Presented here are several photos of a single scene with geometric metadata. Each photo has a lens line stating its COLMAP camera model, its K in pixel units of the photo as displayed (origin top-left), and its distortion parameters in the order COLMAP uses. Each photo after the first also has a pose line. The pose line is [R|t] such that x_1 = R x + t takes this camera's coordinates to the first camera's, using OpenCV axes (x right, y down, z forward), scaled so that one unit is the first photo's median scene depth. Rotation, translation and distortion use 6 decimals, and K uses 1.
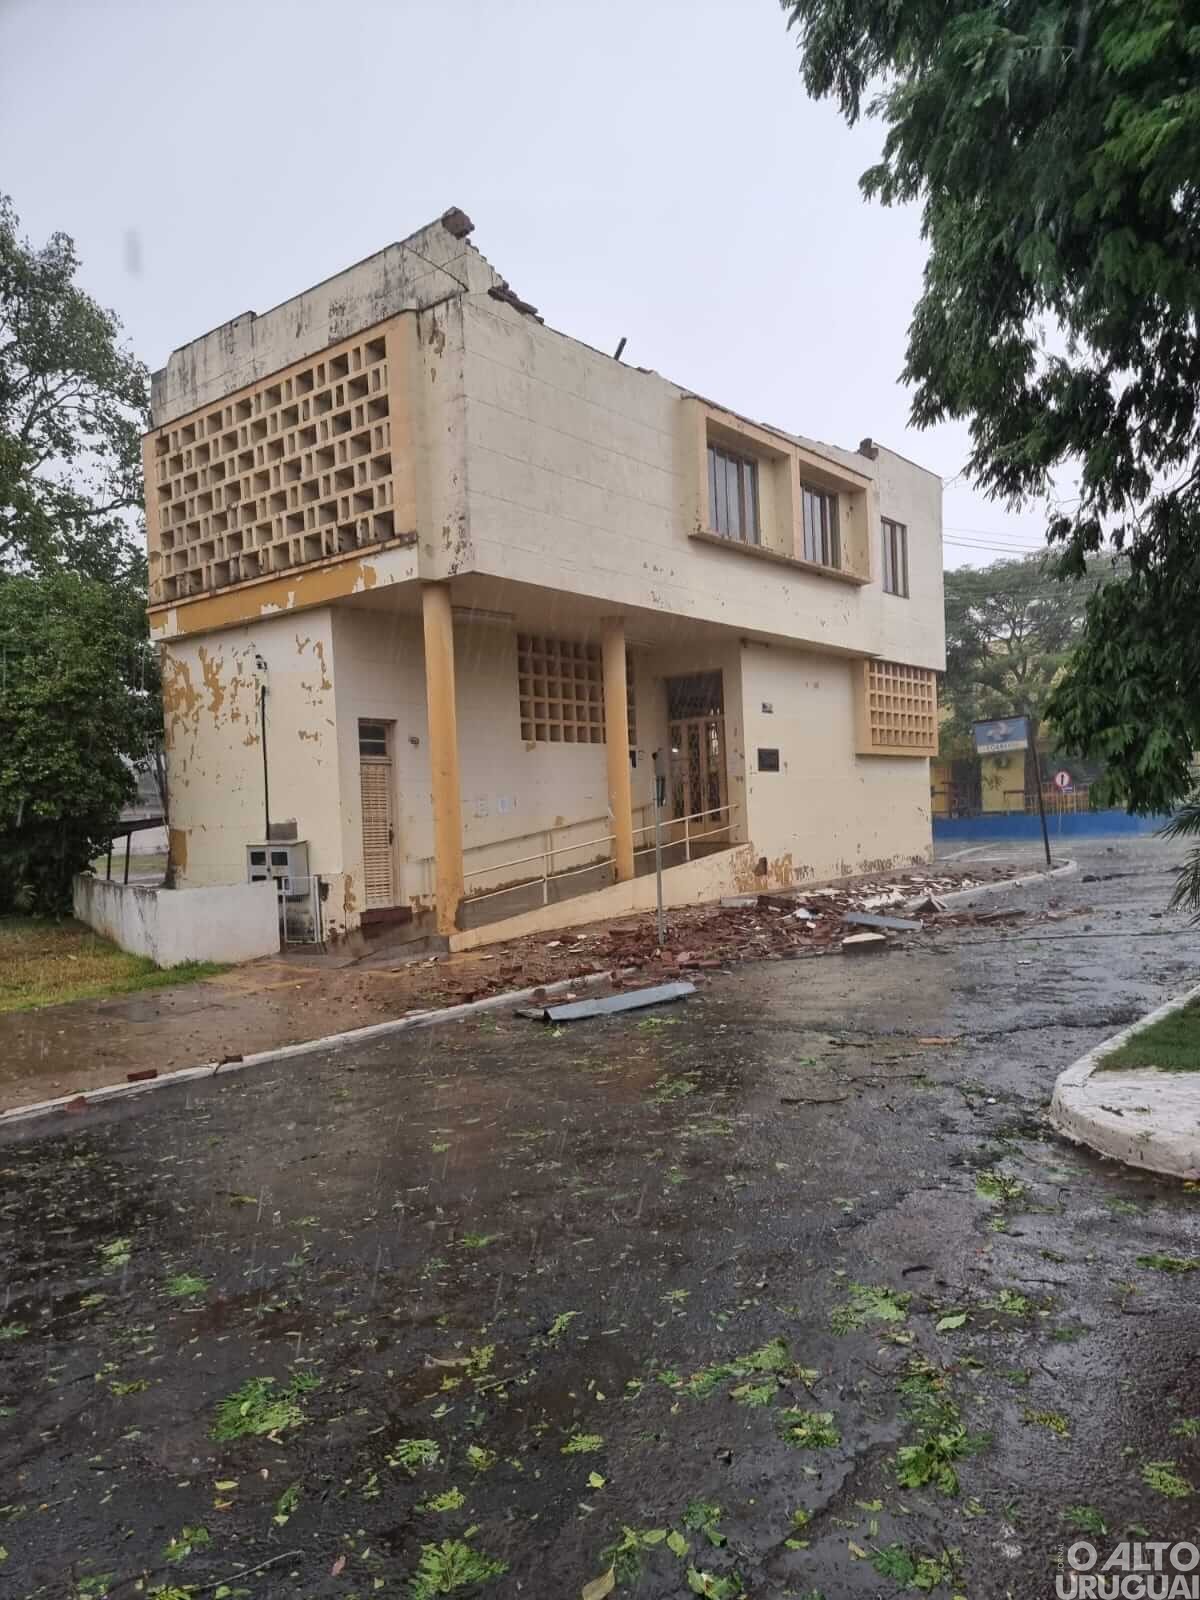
lens RADIAL K [[1120.6, 0, 600.7], [0, 1120.6, 836.3], [0, 0, 1]] dist [0.103899, -0.000786]
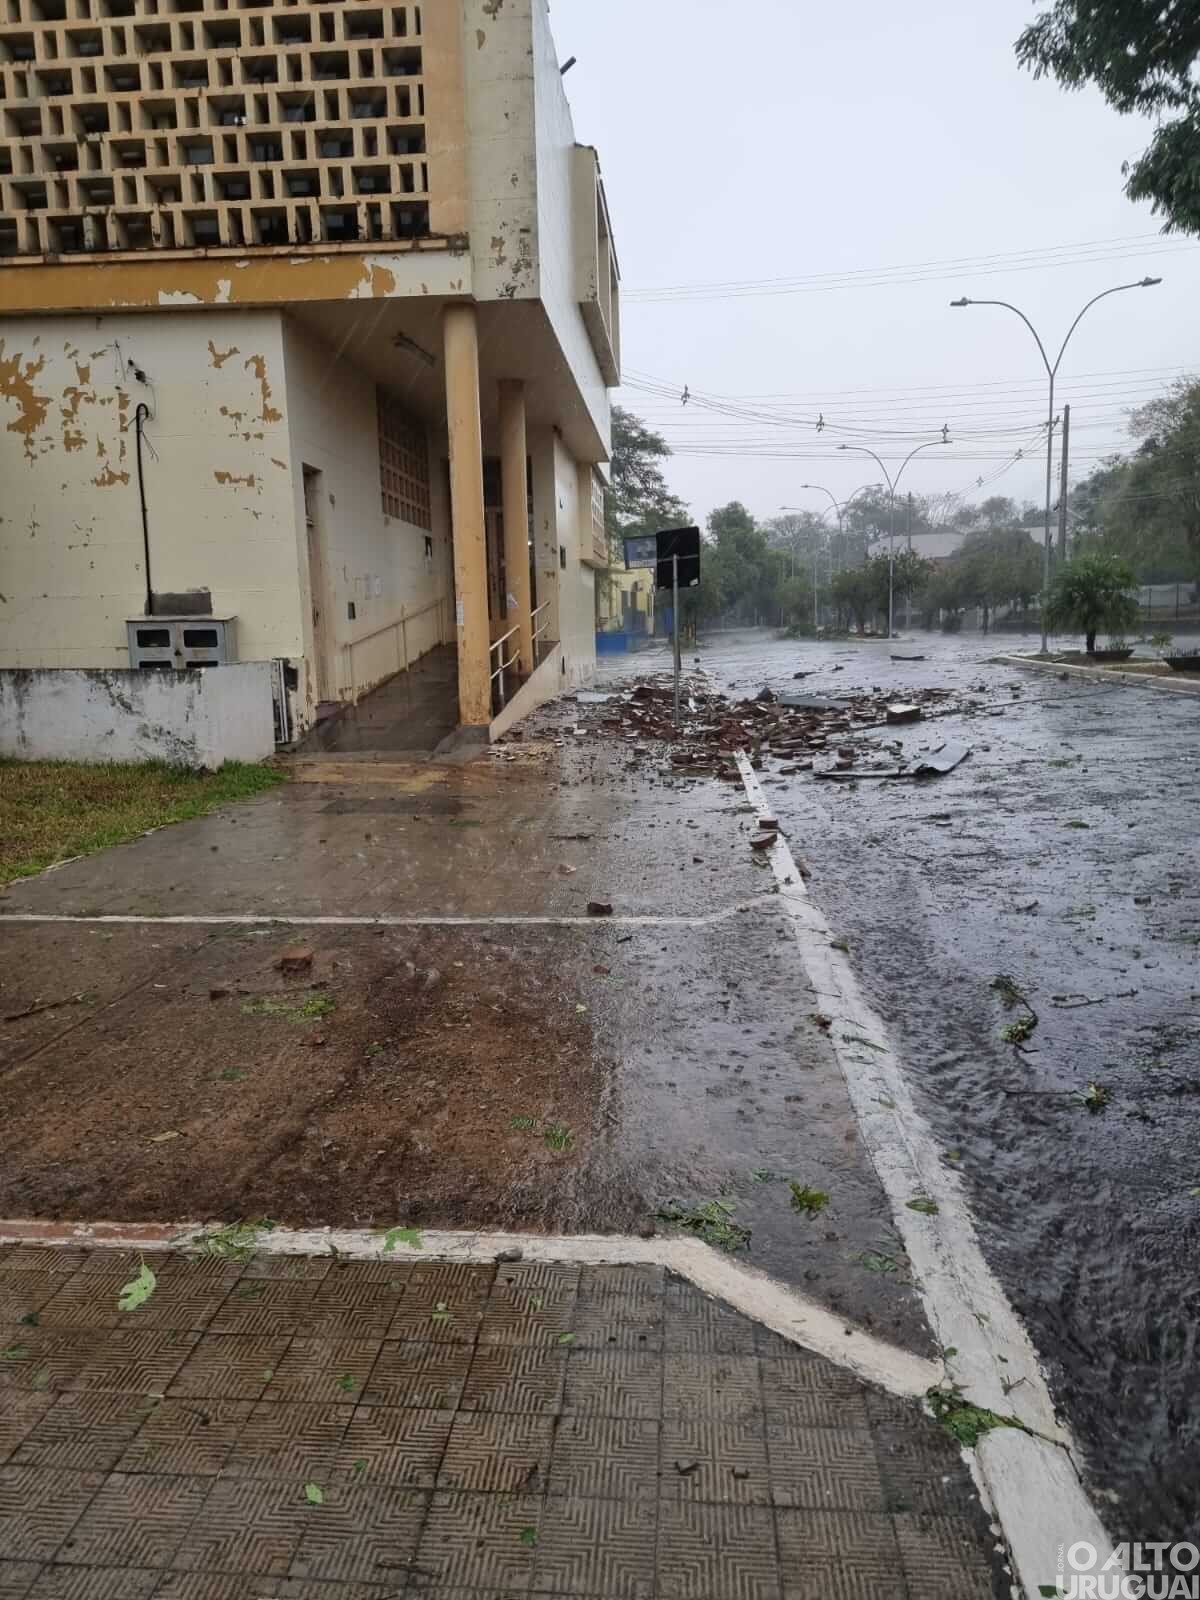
lens RADIAL K [[1152.4, 0, 600.0], [0, 1152.4, 800.0], [0, 0, 1]] dist [0.047941, 0.000652]
pose [[0.824419, -0.056880, 0.563114, -0.525384], [-0.004778, 0.994202, 0.107419, 0.044452], [-0.565959, -0.091249, 0.819368, 0.185870]]
